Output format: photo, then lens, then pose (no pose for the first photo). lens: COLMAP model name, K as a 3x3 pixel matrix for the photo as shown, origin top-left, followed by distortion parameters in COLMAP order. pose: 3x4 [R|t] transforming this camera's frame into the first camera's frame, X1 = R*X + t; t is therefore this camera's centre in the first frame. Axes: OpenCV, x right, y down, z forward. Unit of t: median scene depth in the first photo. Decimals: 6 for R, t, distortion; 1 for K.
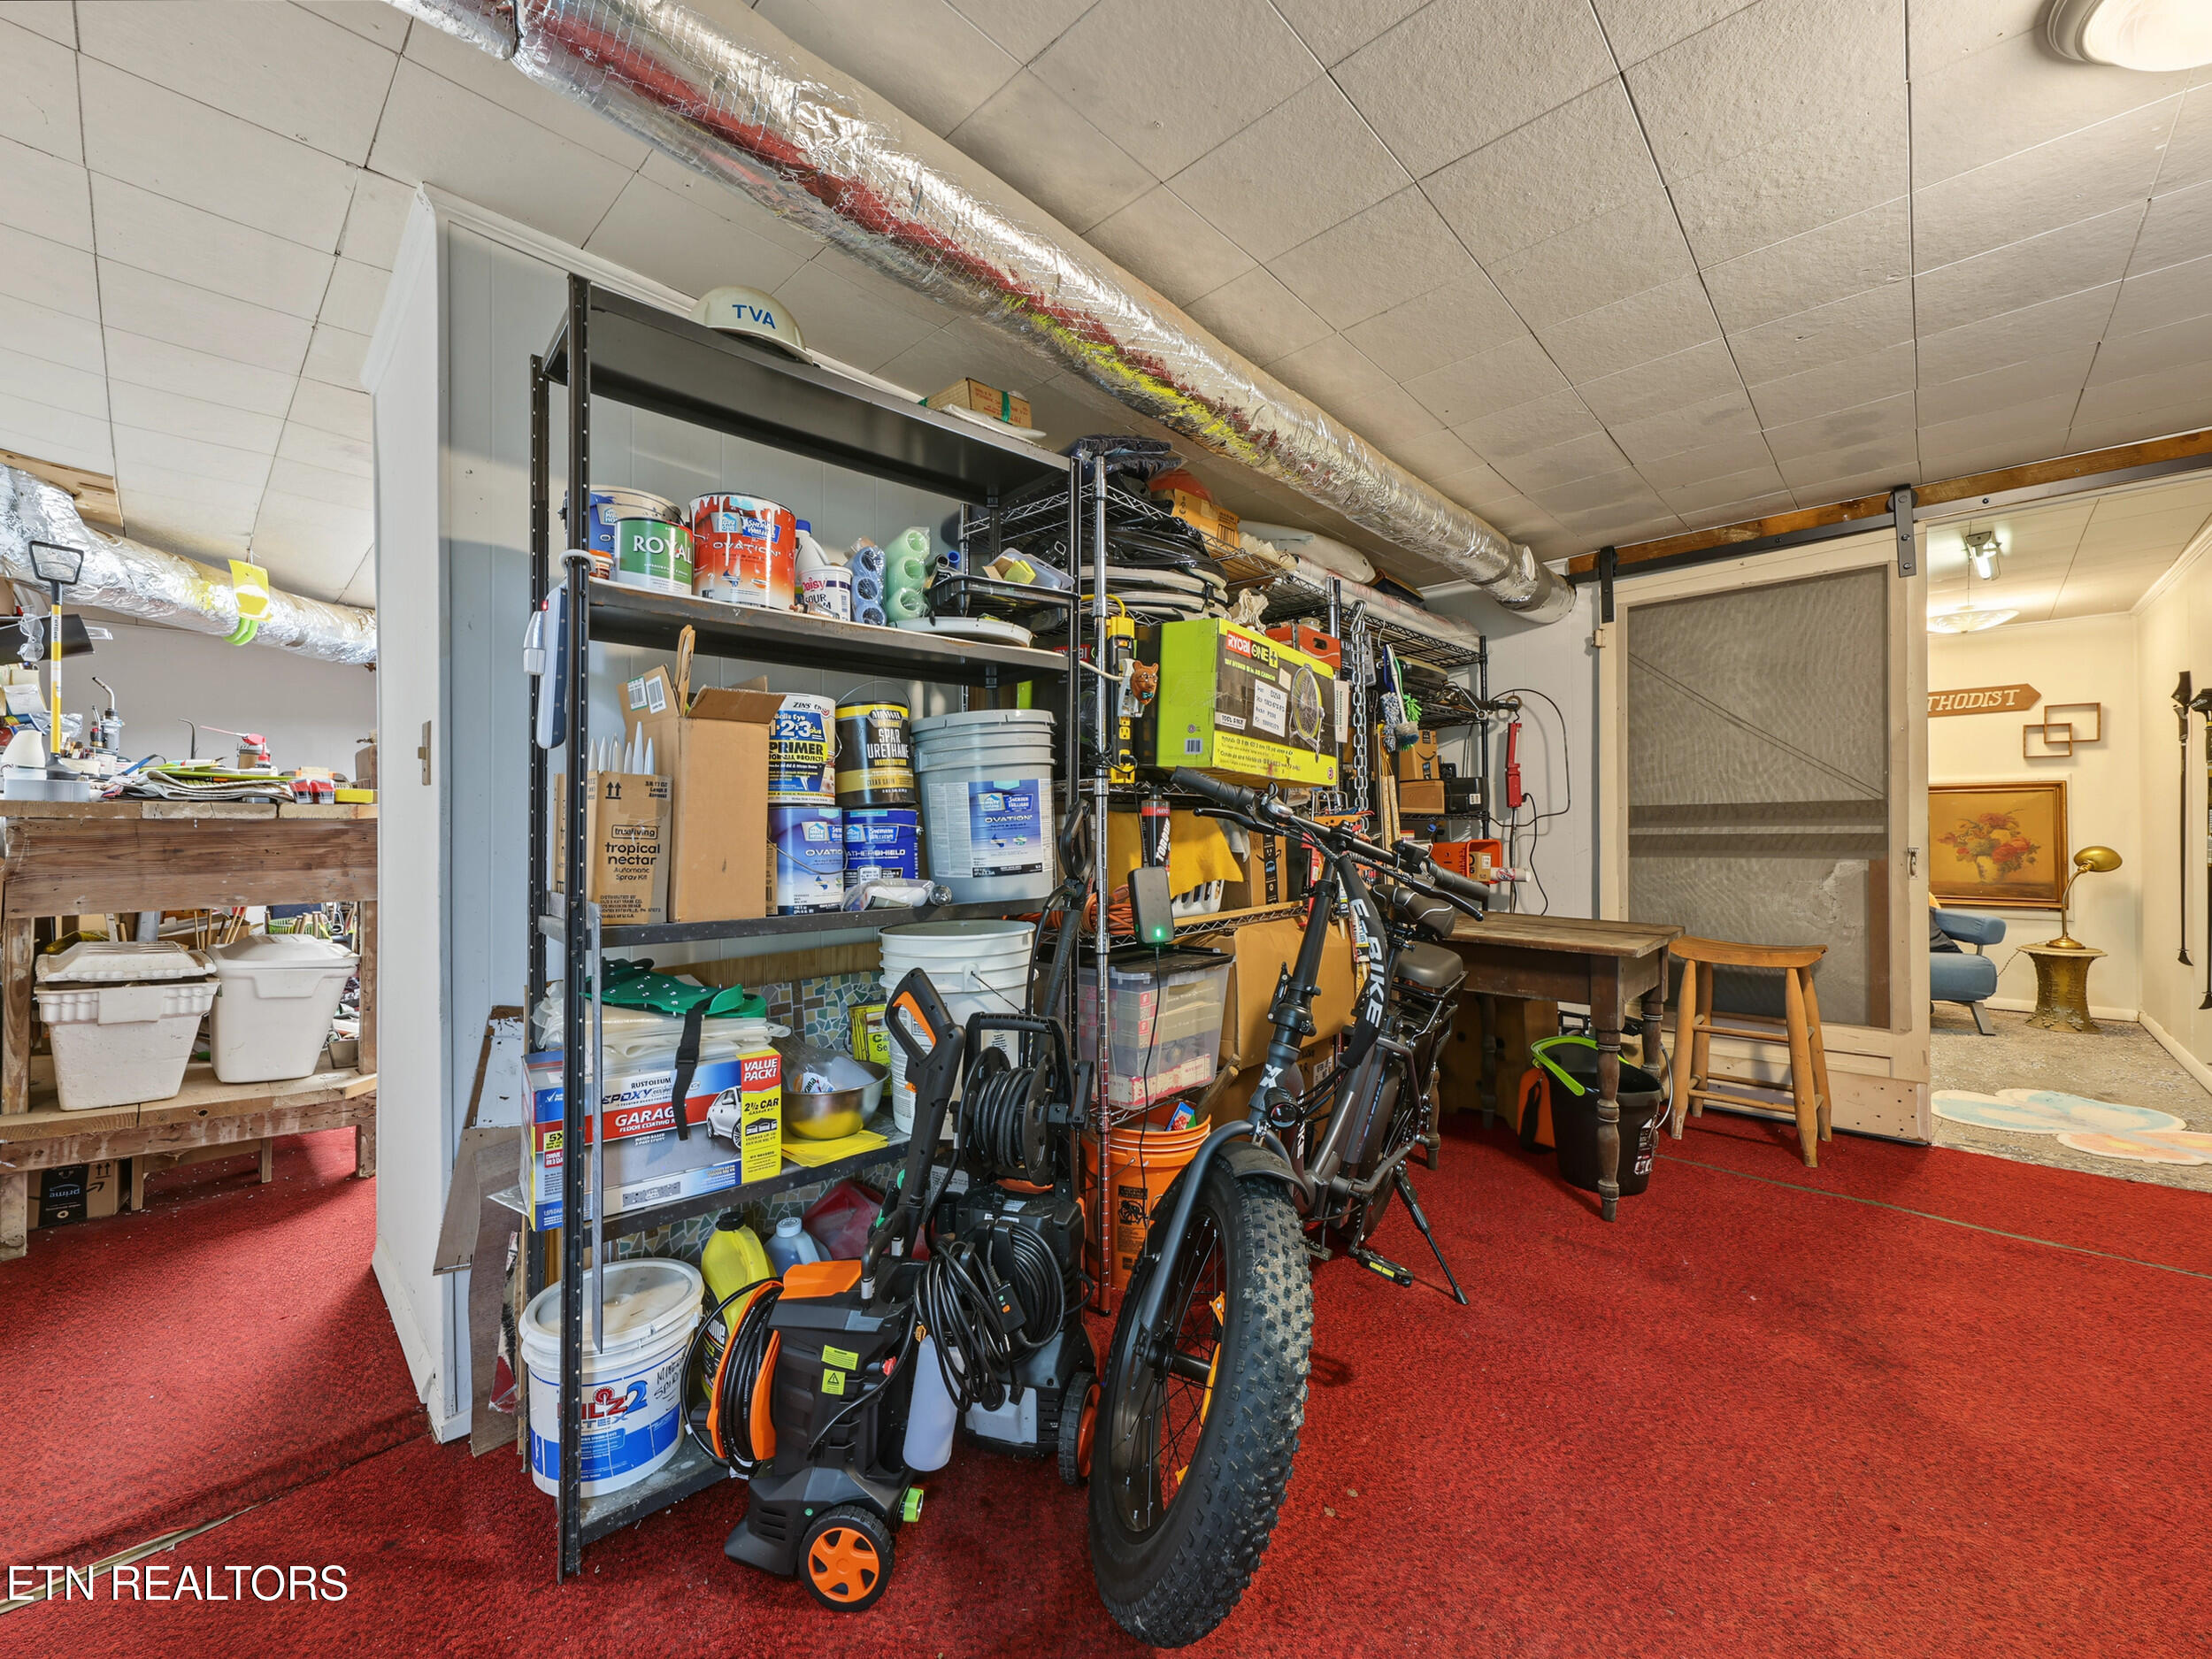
lens RADIAL K [[874.2, 0, 1110.3], [0, 874.2, 823.1], [0, 0, 1]] dist [-0.000580, -0.000046]
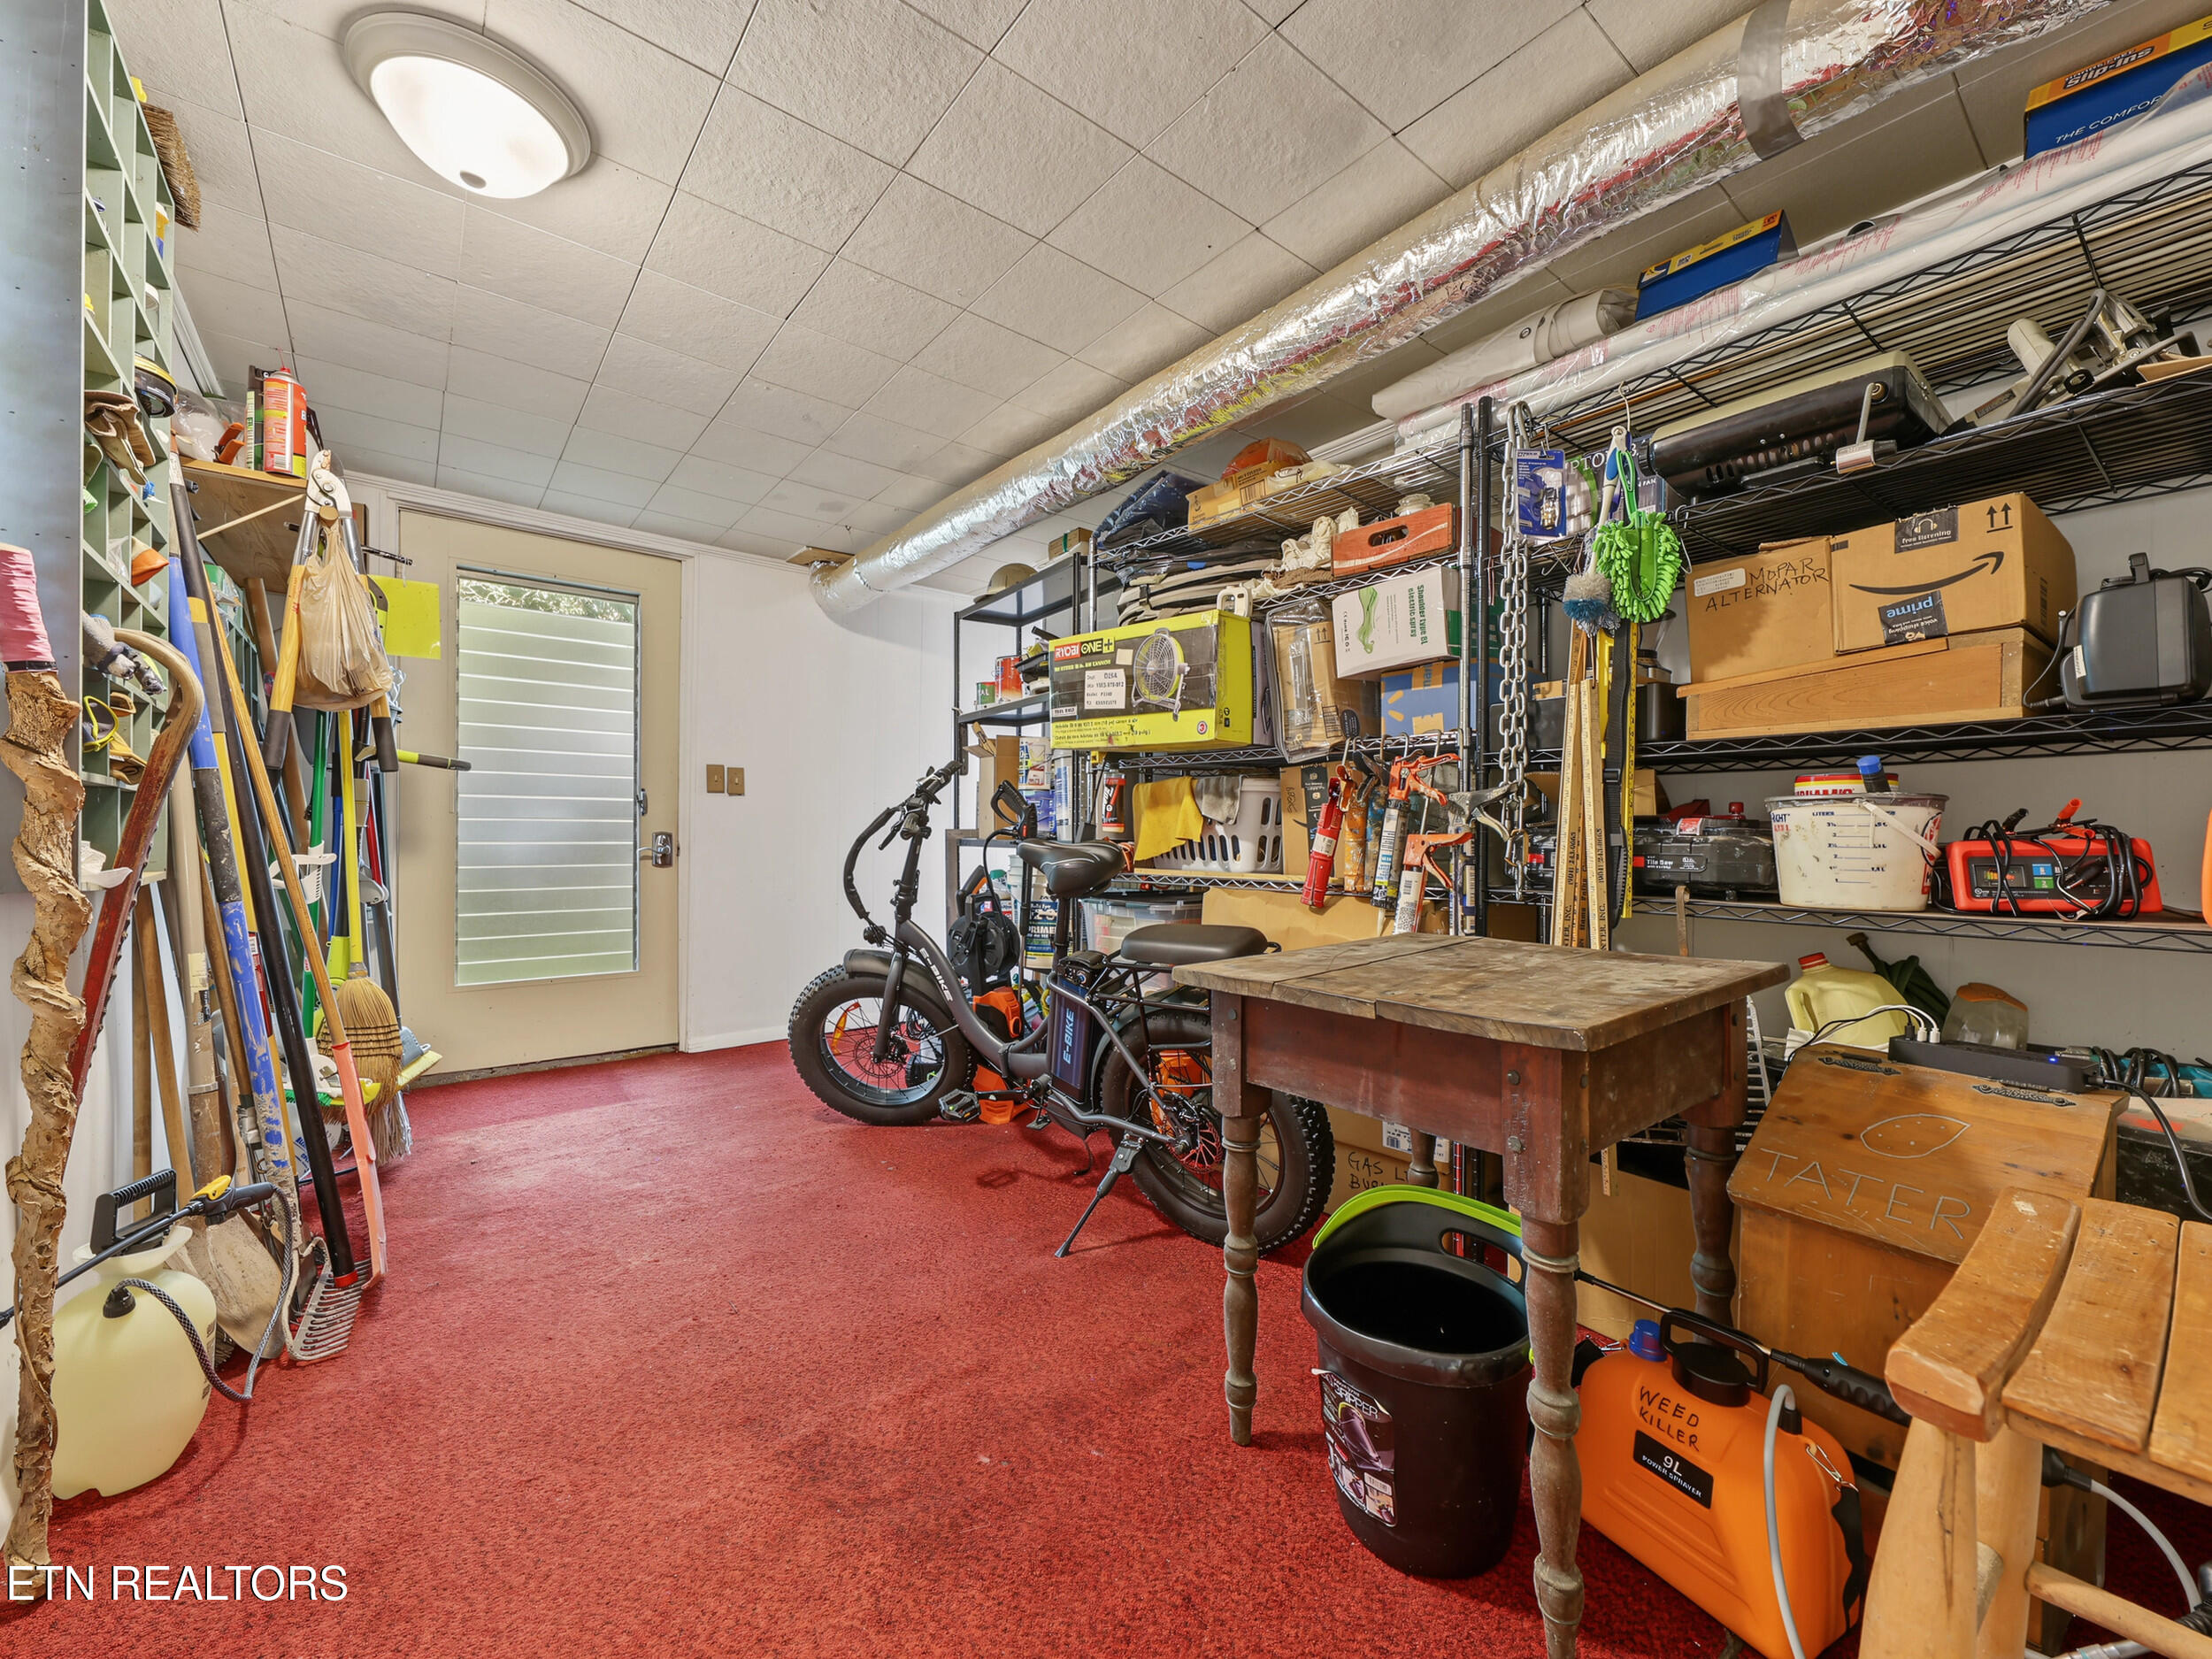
lens RADIAL K [[892.7, 0, 1092.2], [0, 892.7, 837.5], [0, 0, 1]] dist [0.002246, 0.000297]
pose [[-0.160144, 0.010582, -0.987037, 2.146442], [0.001617, 0.999944, 0.010458, 0.088951], [0.987092, 0.000078, -0.160152, 1.830962]]
